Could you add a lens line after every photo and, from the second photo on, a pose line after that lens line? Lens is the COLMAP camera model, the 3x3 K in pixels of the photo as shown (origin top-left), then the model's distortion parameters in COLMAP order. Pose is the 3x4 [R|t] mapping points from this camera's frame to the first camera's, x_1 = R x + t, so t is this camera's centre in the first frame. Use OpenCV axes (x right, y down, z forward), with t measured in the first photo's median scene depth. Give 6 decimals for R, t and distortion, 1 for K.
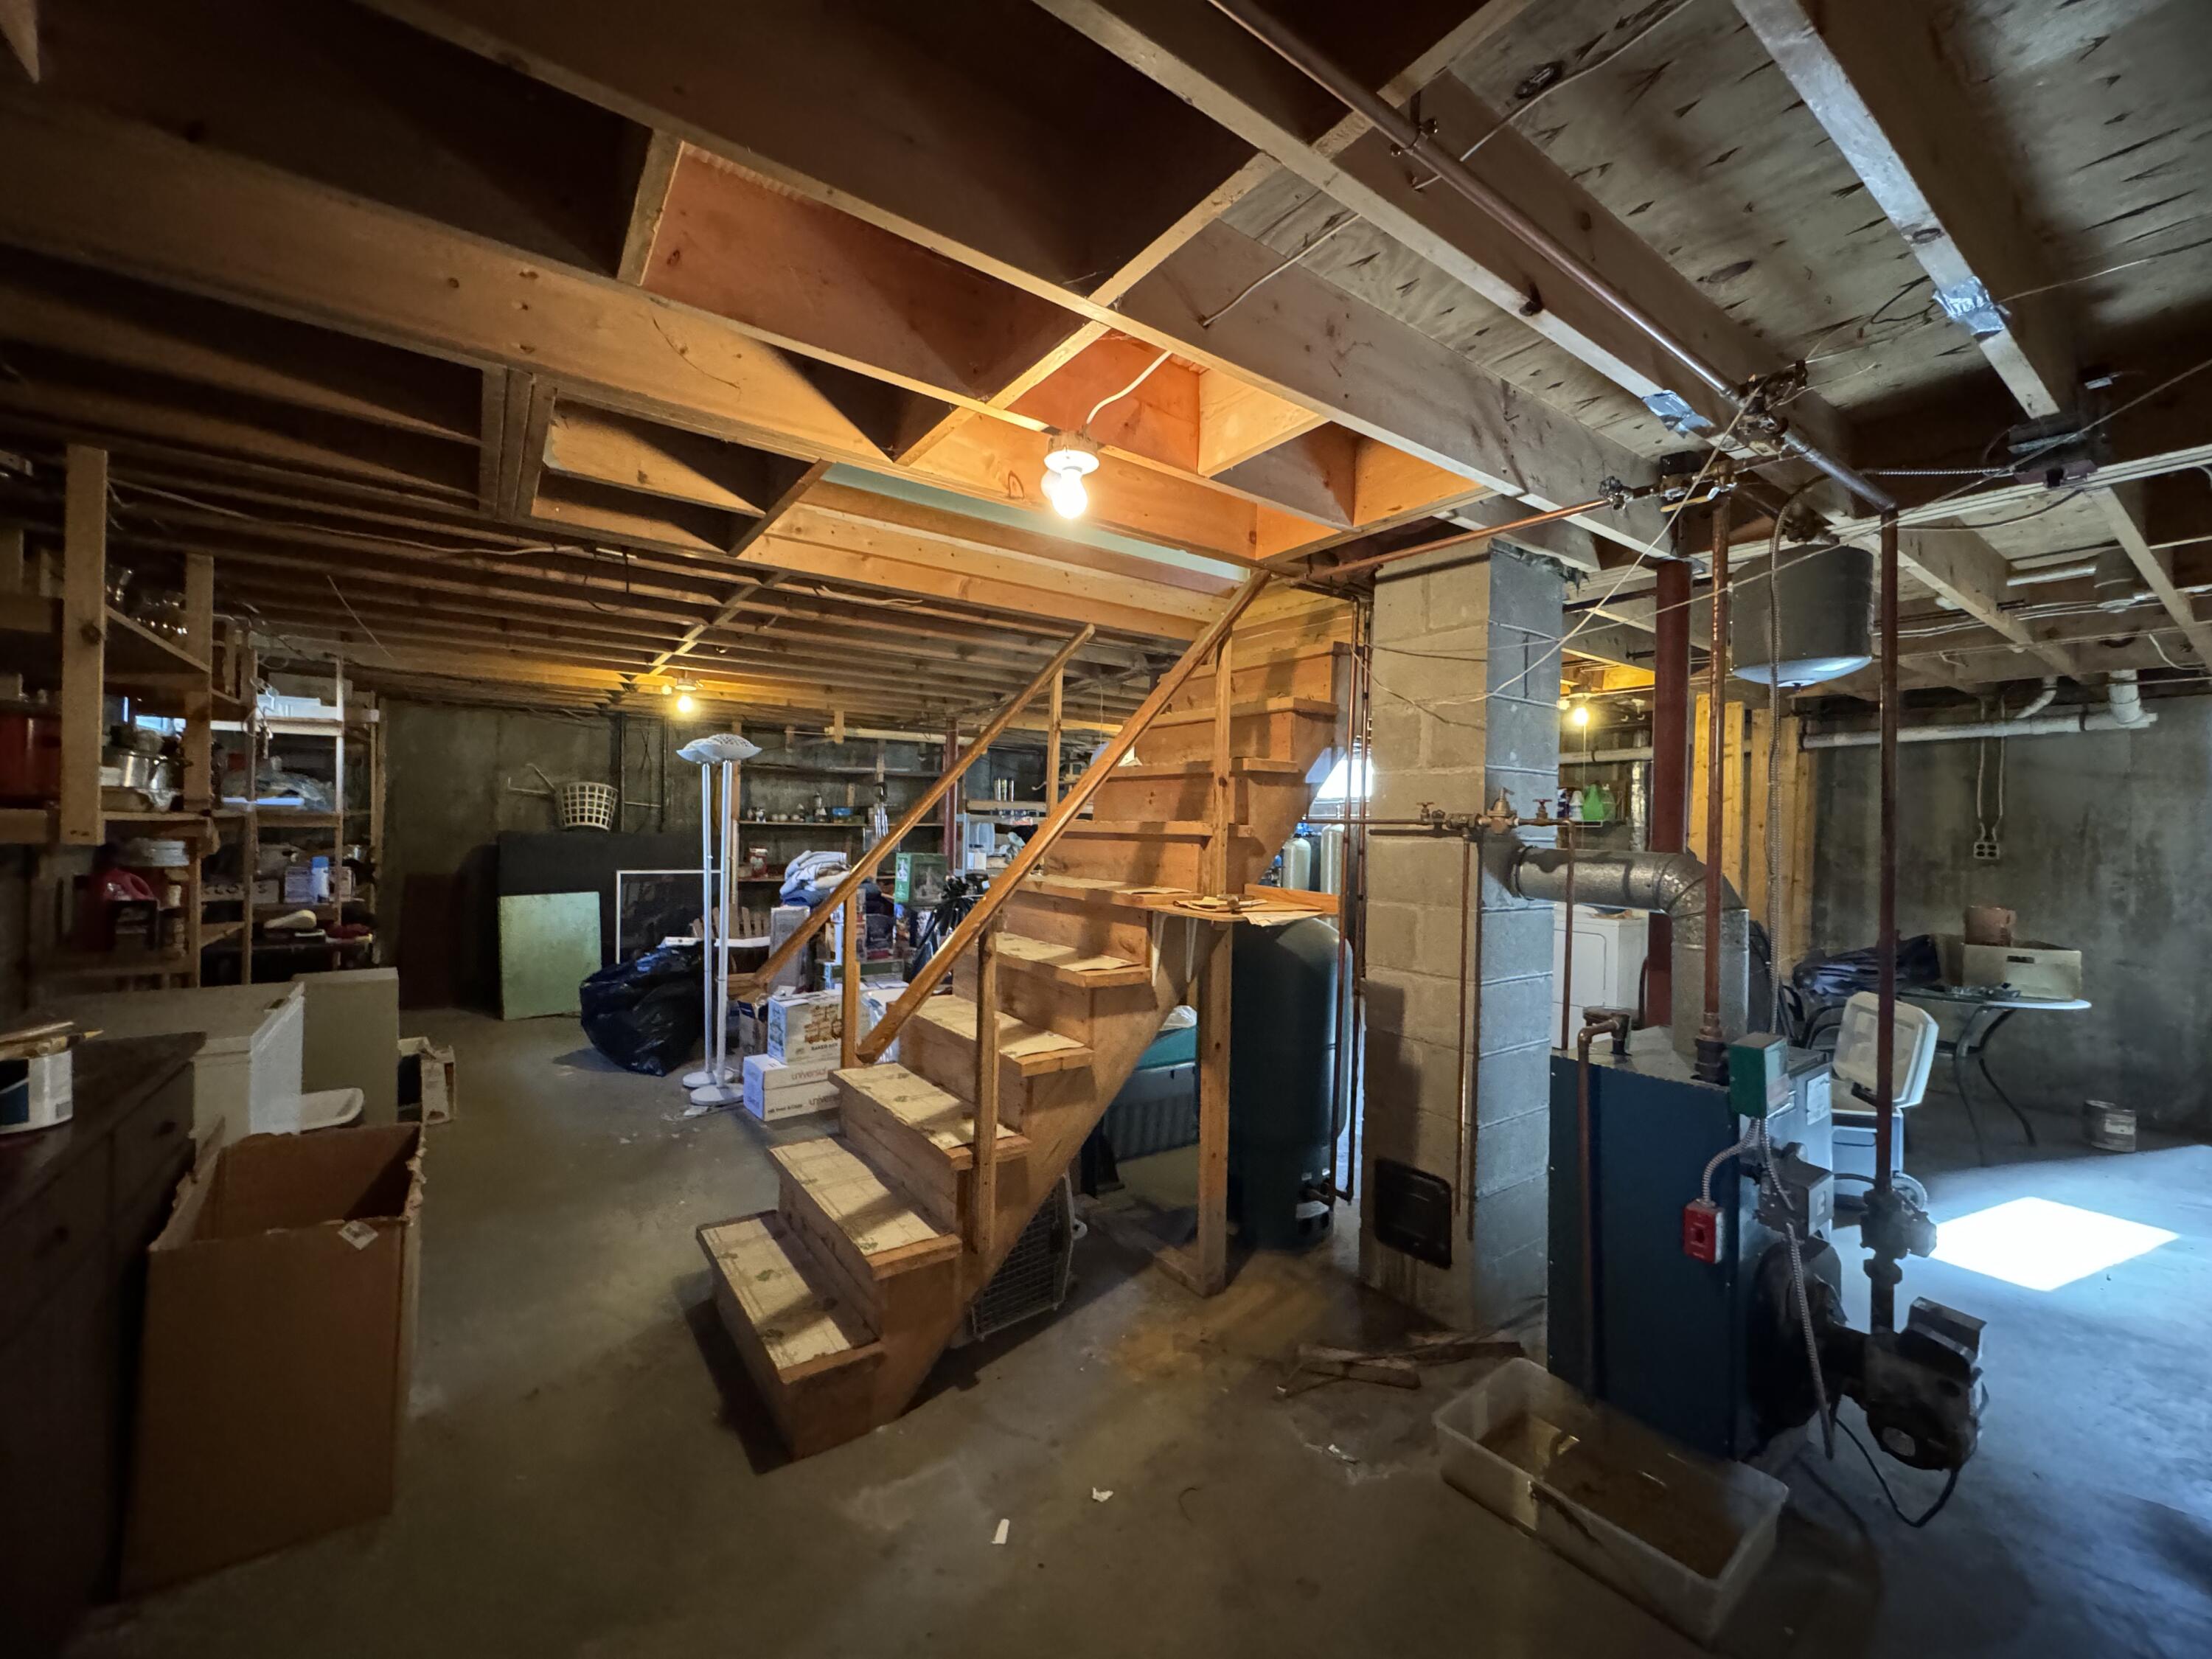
lens RADIAL K [[880.9, 0, 1099.0], [0, 880.9, 834.1], [0, 0, 1]] dist [-0.002663, 0.000975]
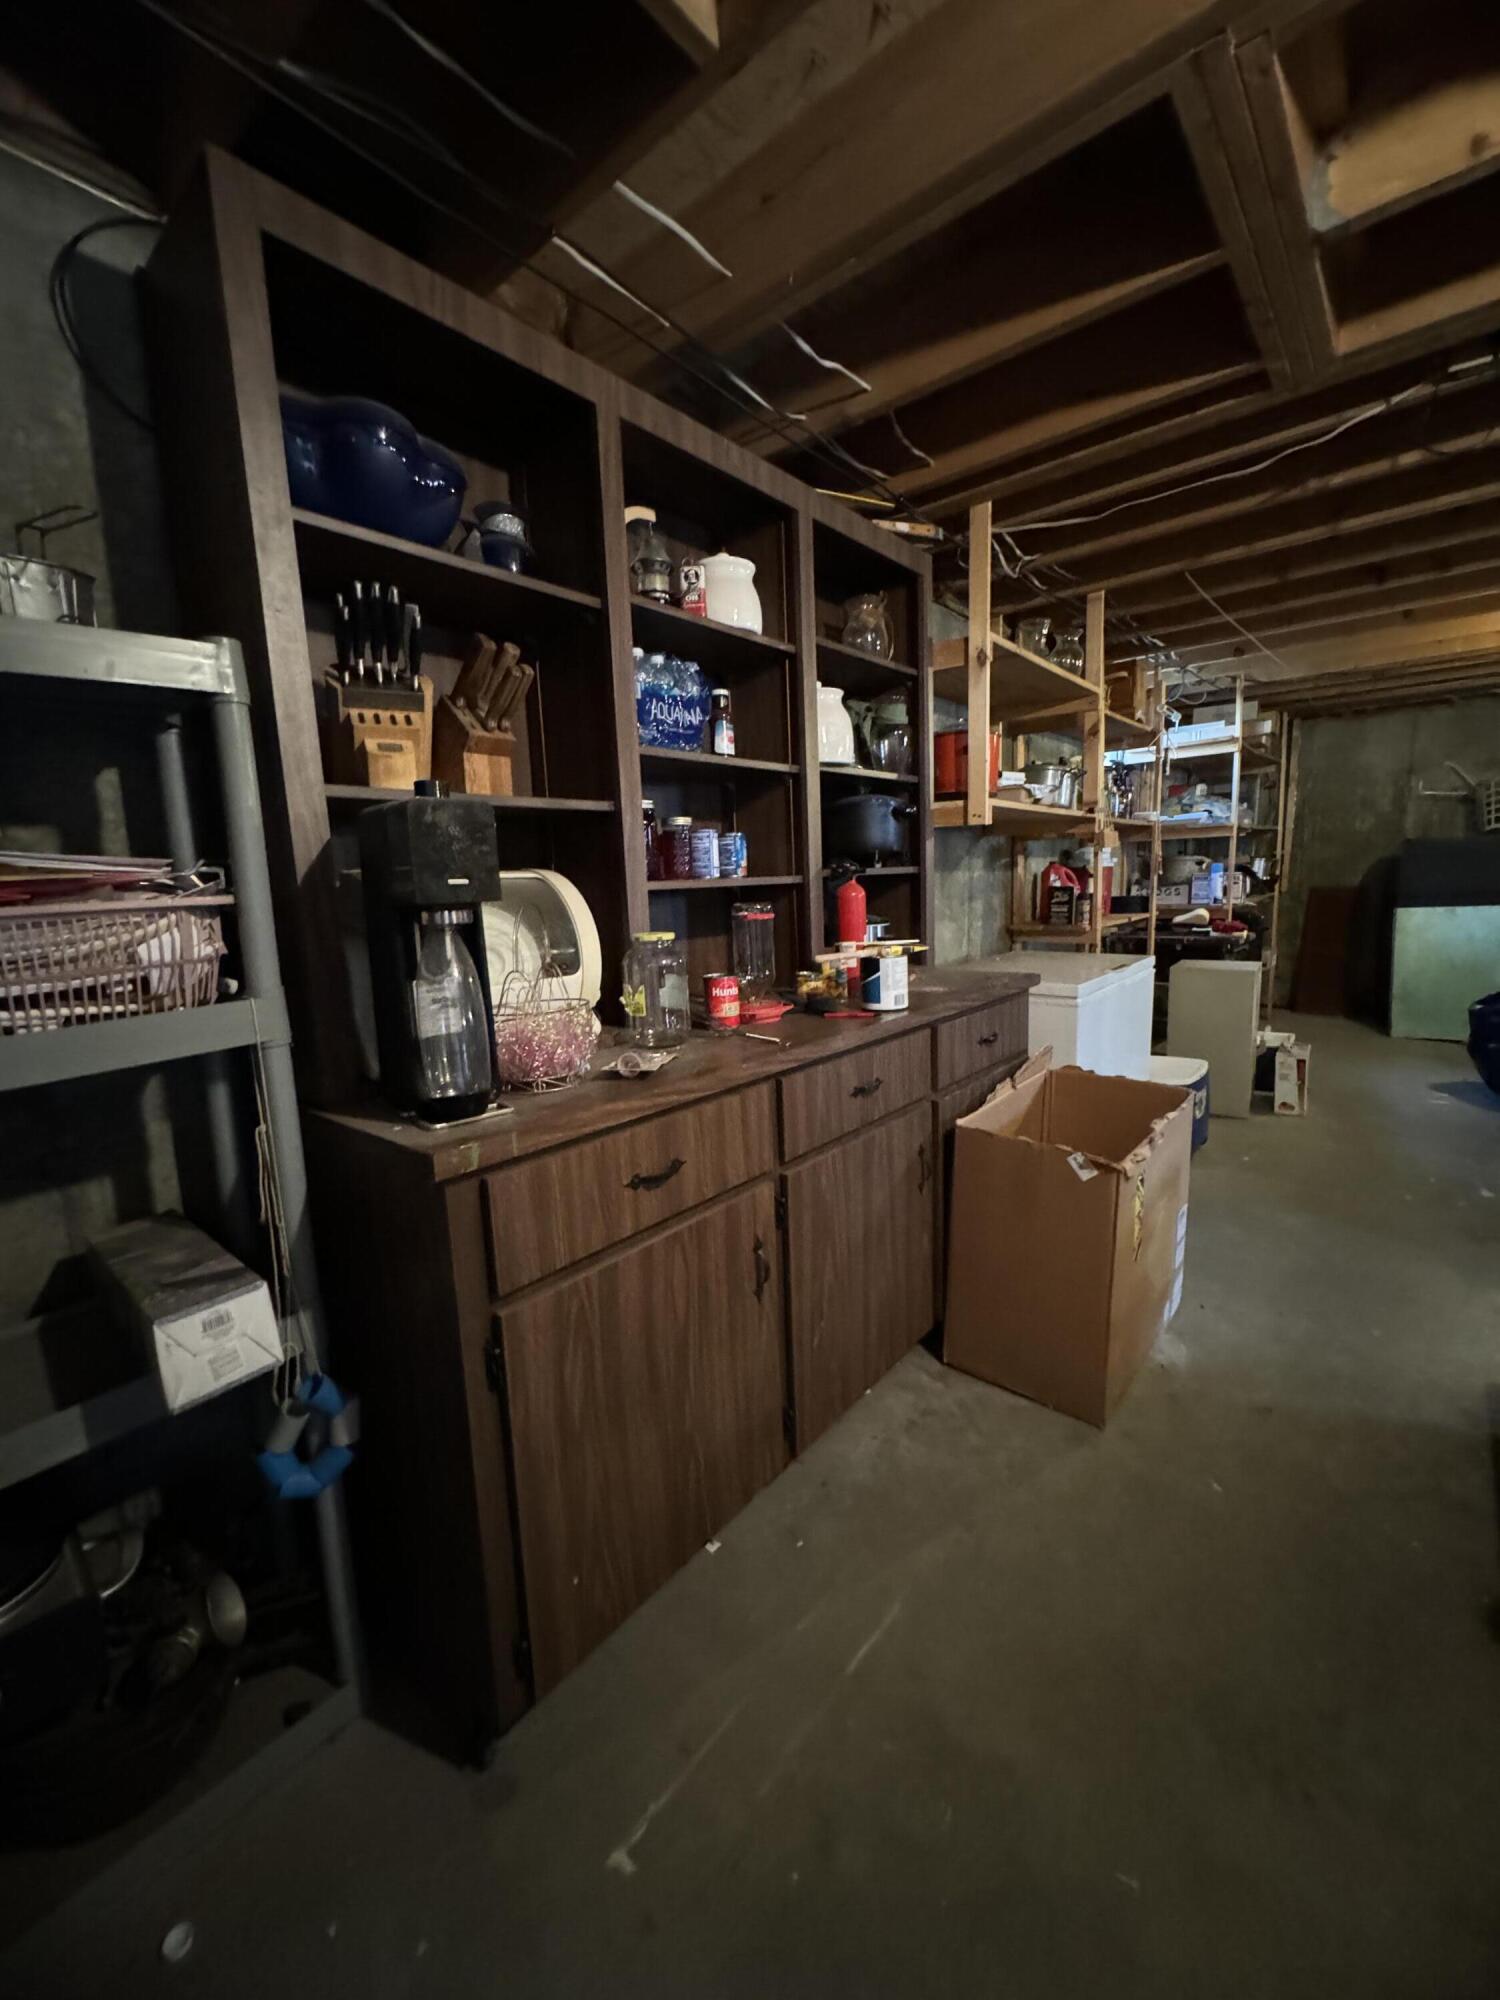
lens RADIAL K [[796.5, 0, 759.2], [0, 796.5, 999.2], [0, 0, 1]] dist [-0.002663, 0.000975]
pose [[0.246057, 0.116232, -0.962261, -0.019291], [0.031996, 0.991269, 0.127917, 0.053756], [0.968727, -0.062263, 0.240189, 0.179816]]
